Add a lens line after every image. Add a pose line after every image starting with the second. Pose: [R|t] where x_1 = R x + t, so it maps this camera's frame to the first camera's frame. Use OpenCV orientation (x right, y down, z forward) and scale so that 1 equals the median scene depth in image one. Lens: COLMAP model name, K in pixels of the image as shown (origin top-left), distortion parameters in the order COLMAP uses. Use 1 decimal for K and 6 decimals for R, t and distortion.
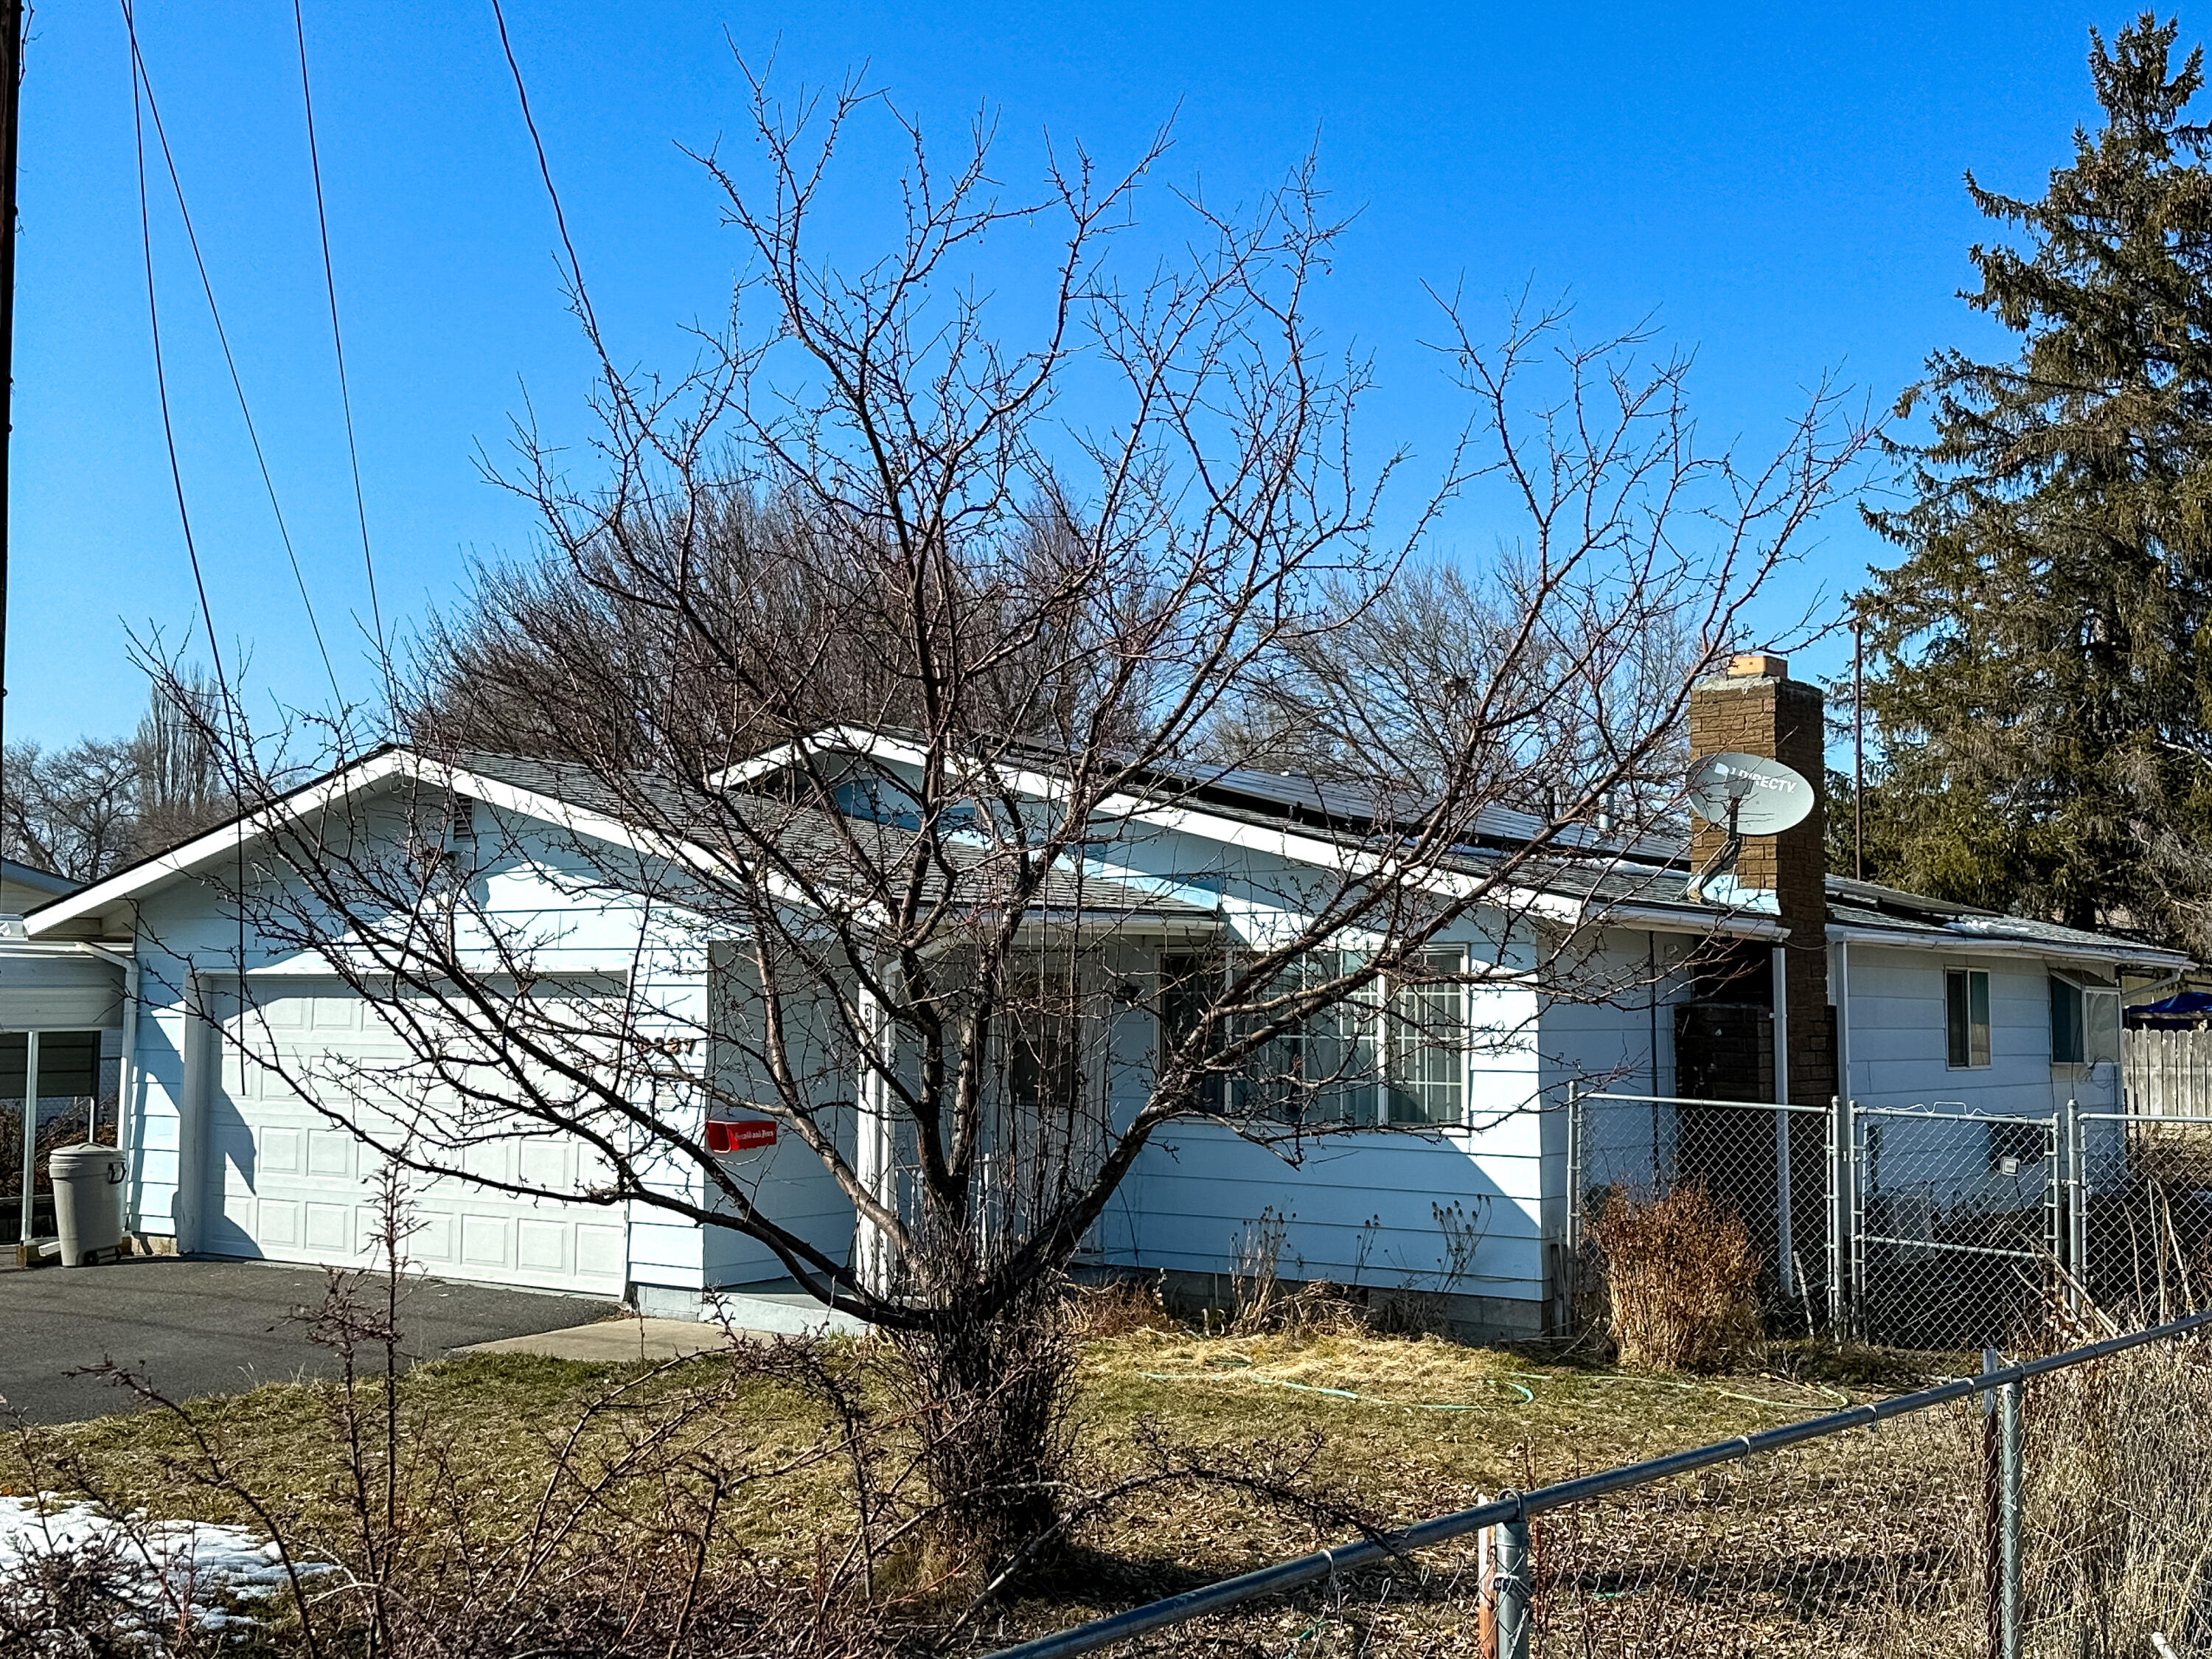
lens RADIAL K [[2527.0, 0, 1106.0], [0, 2527.0, 829.5], [0, 0, 1]] dist [0.025090, 0.022812]
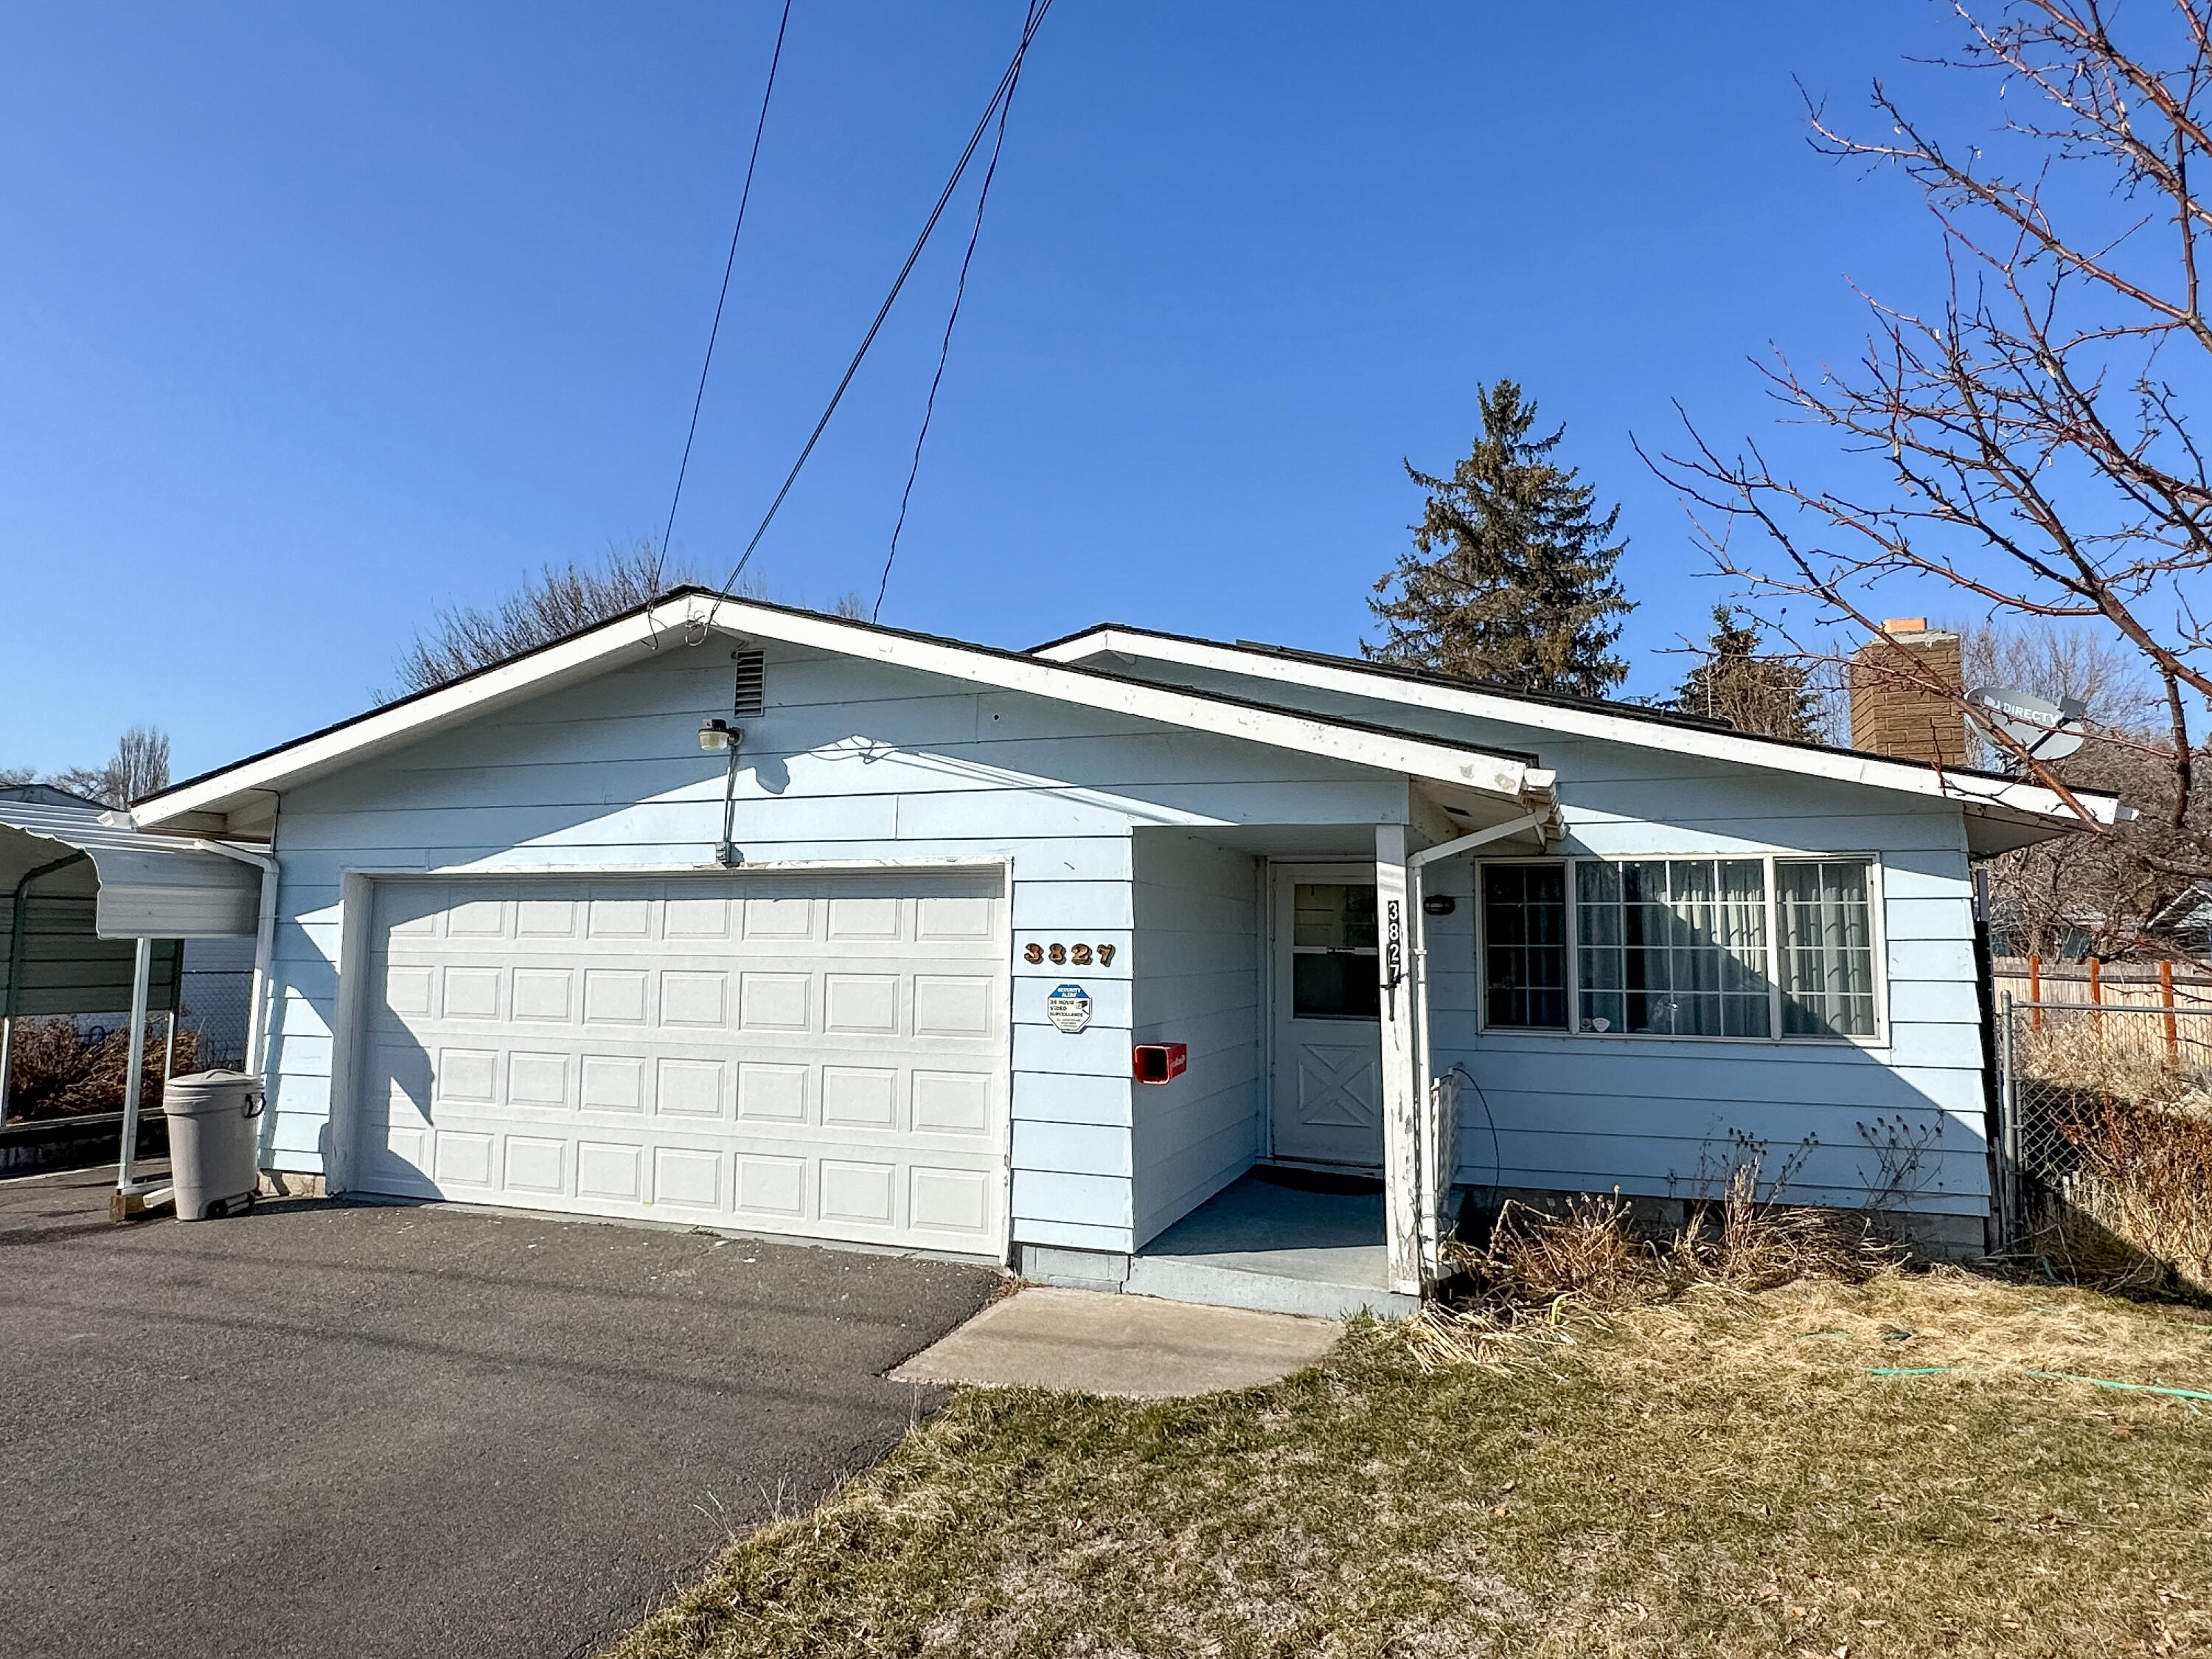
lens RADIAL K [[1295.5, 0, 1106.0], [0, 1295.5, 829.5], [0, 0, 1]] dist [-0.003783, -0.000089]
pose [[0.958350, 0.028816, 0.284137, -0.239358], [-0.023673, 0.999488, -0.021518, 0.045188], [-0.284612, 0.013895, 0.958542, 0.497917]]
